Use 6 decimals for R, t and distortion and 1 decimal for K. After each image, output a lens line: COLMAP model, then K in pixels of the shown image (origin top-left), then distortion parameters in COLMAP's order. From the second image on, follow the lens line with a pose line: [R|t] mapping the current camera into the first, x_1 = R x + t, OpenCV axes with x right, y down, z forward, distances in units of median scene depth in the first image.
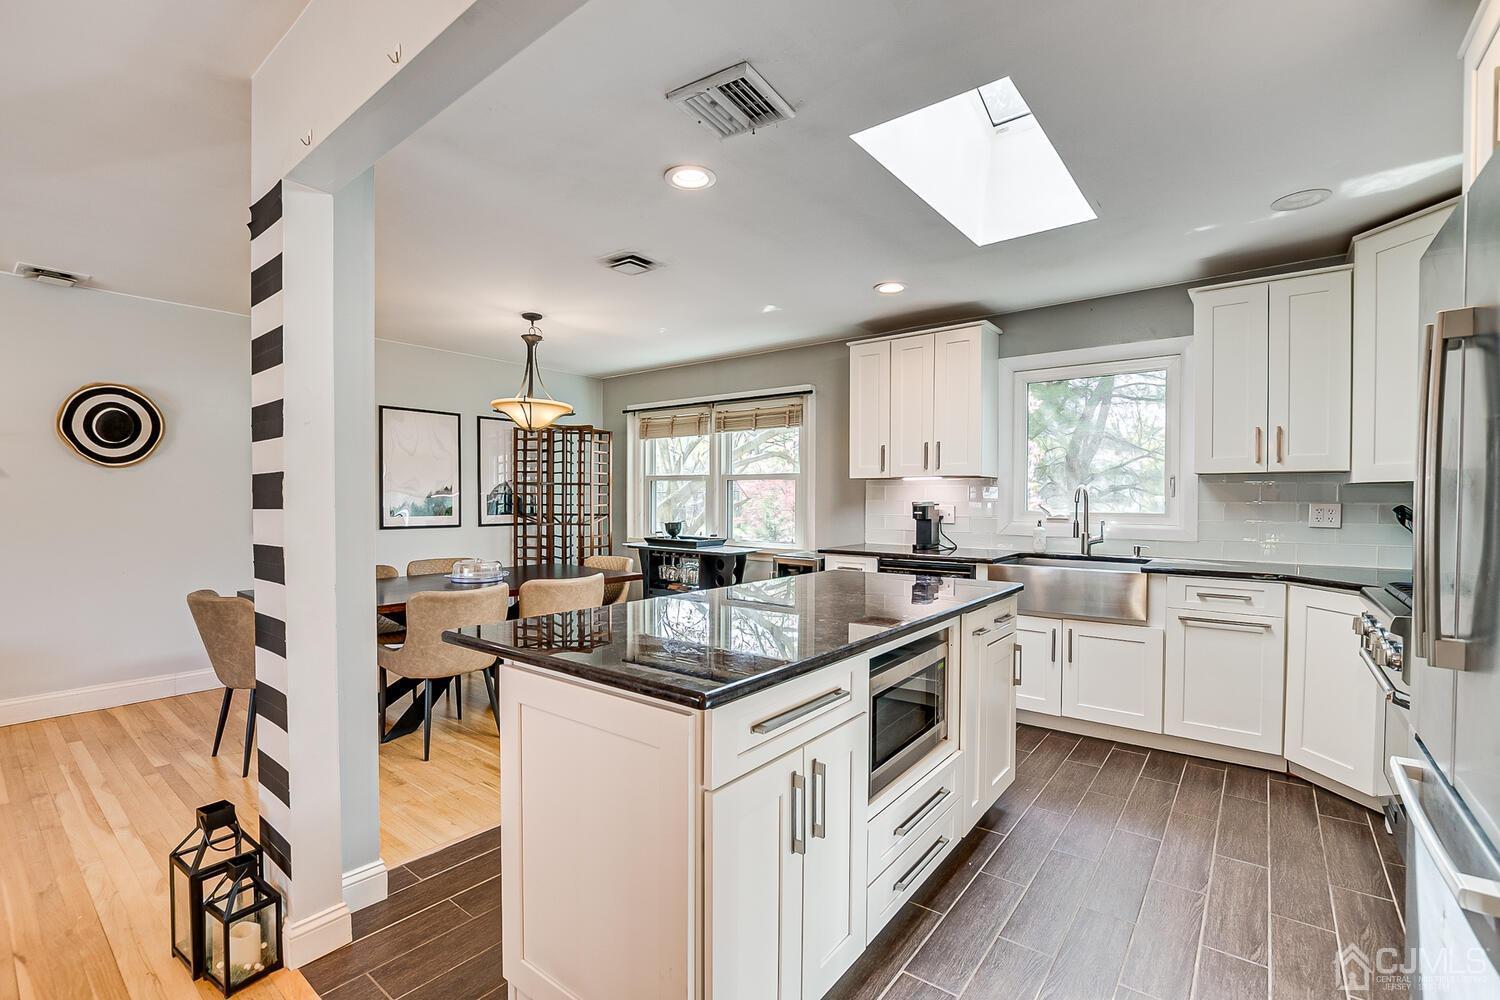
lens RADIAL K [[657.1, 0, 745.4], [0, 657.1, 511.1], [0, 0, 1]] dist [-0.027533, -0.000366]
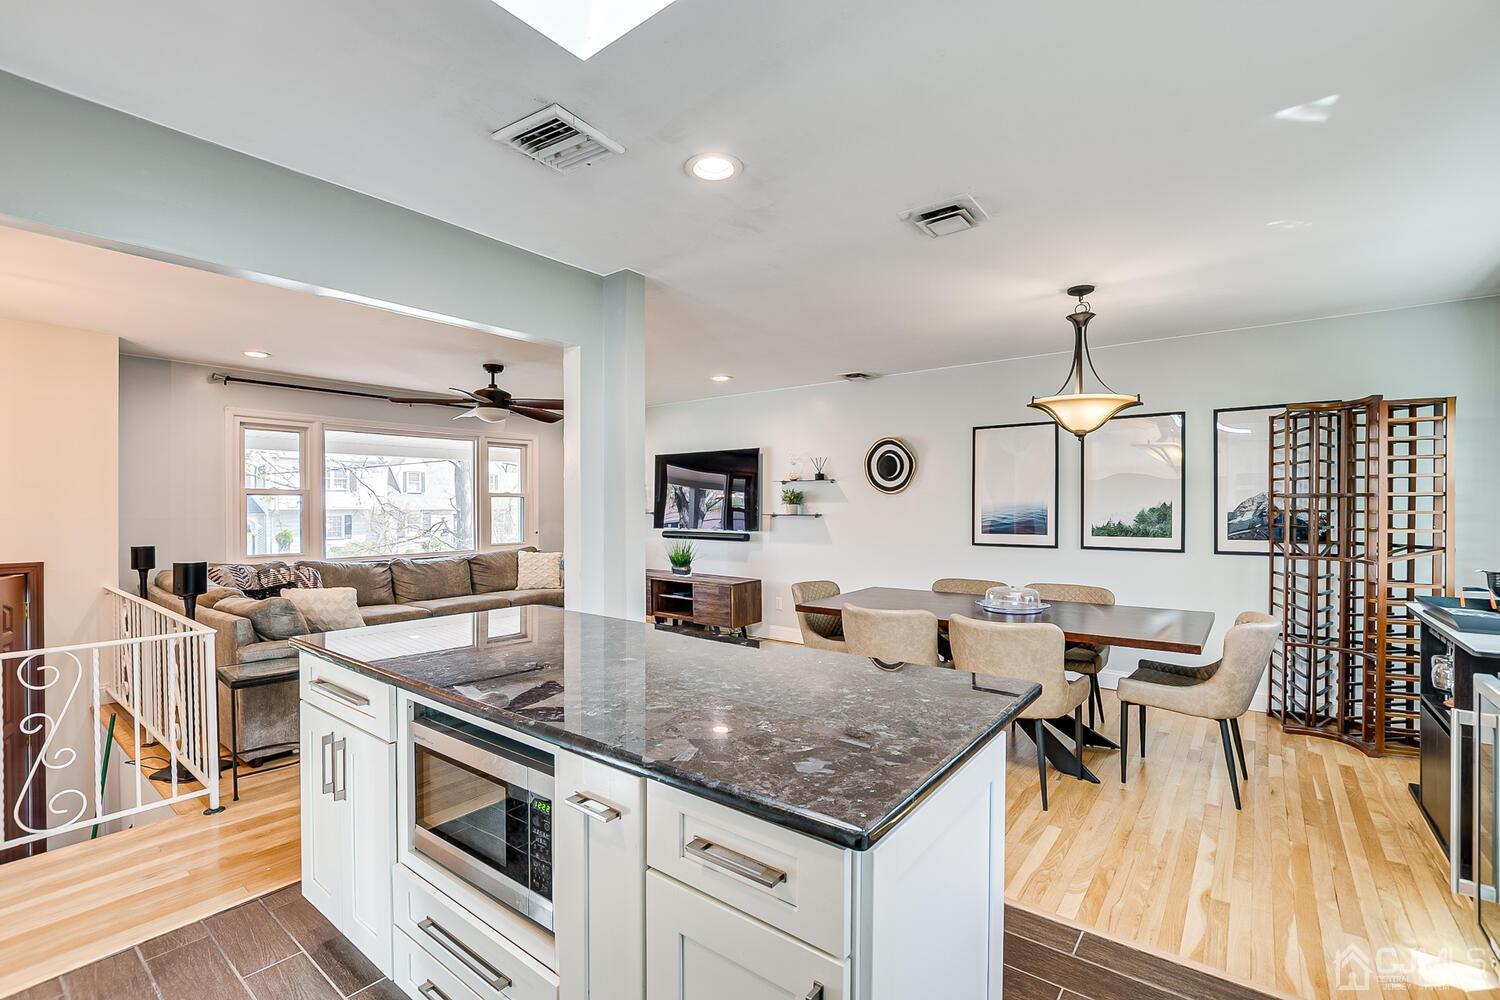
lens RADIAL K [[657.1, 0, 749.5], [0, 657.1, 488.2], [0, 0, 1]] dist [-0.027533, -0.000366]
pose [[0.019859, -0.038652, -0.999055, 0.350196], [-0.023845, 0.998950, -0.039122, -0.010641], [0.999518, 0.024599, 0.018917, 0.448622]]
